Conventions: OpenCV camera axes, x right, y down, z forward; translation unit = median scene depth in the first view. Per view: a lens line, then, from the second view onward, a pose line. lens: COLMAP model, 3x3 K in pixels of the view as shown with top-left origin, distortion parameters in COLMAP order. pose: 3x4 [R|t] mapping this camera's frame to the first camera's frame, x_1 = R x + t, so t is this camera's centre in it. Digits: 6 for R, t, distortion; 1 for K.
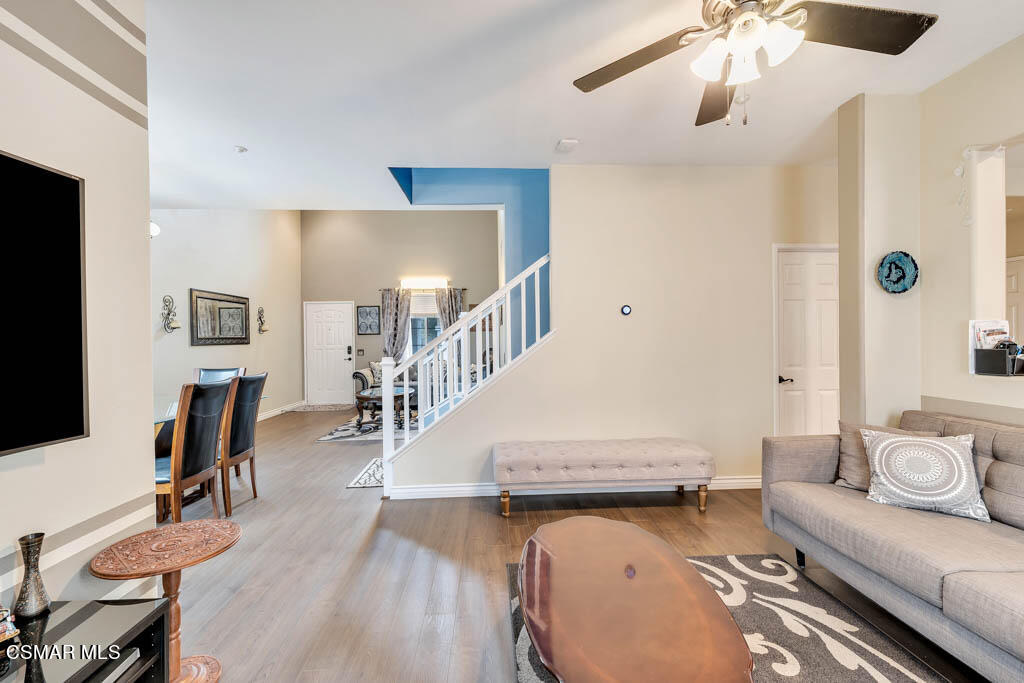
lens RADIAL K [[421.6, 0, 515.5], [0, 421.6, 339.7], [0, 0, 1]] dist [0.003755, -0.000940]
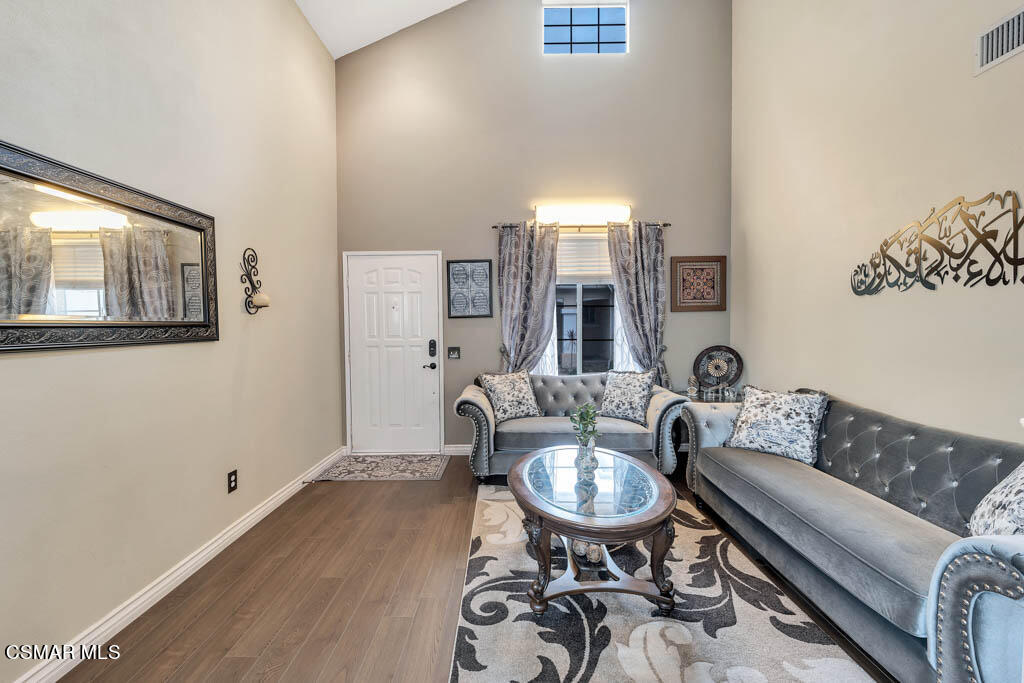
lens RADIAL K [[421.6, 0, 507.5], [0, 421.6, 337.9], [0, 0, 1]] dist [0.003755, -0.000940]
pose [[0.998341, 0.007695, -0.057065, -0.276996], [-0.005907, 0.999488, 0.031440, -0.004164], [0.057277, -0.031050, 0.997875, 0.505264]]
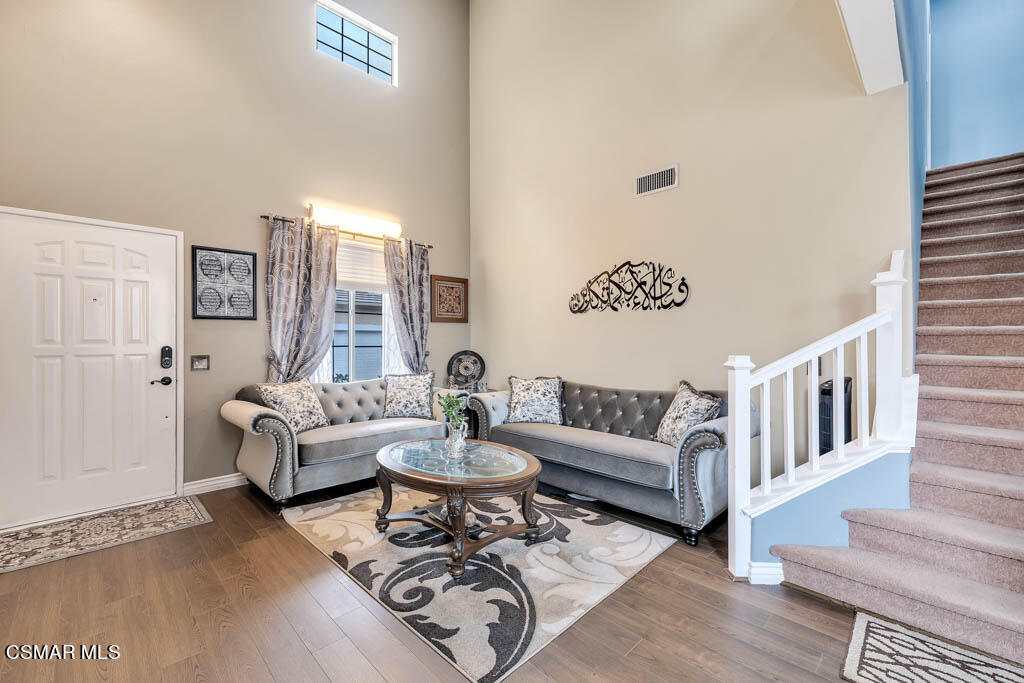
lens RADIAL K [[421.6, 0, 498.3], [0, 421.6, 337.0], [0, 0, 1]] dist [0.003755, -0.000940]
pose [[0.760136, 0.021242, 0.649417, -0.416547], [-0.011801, 0.999752, -0.018888, 0.010034], [-0.649657, 0.006694, 0.760198, 0.517916]]
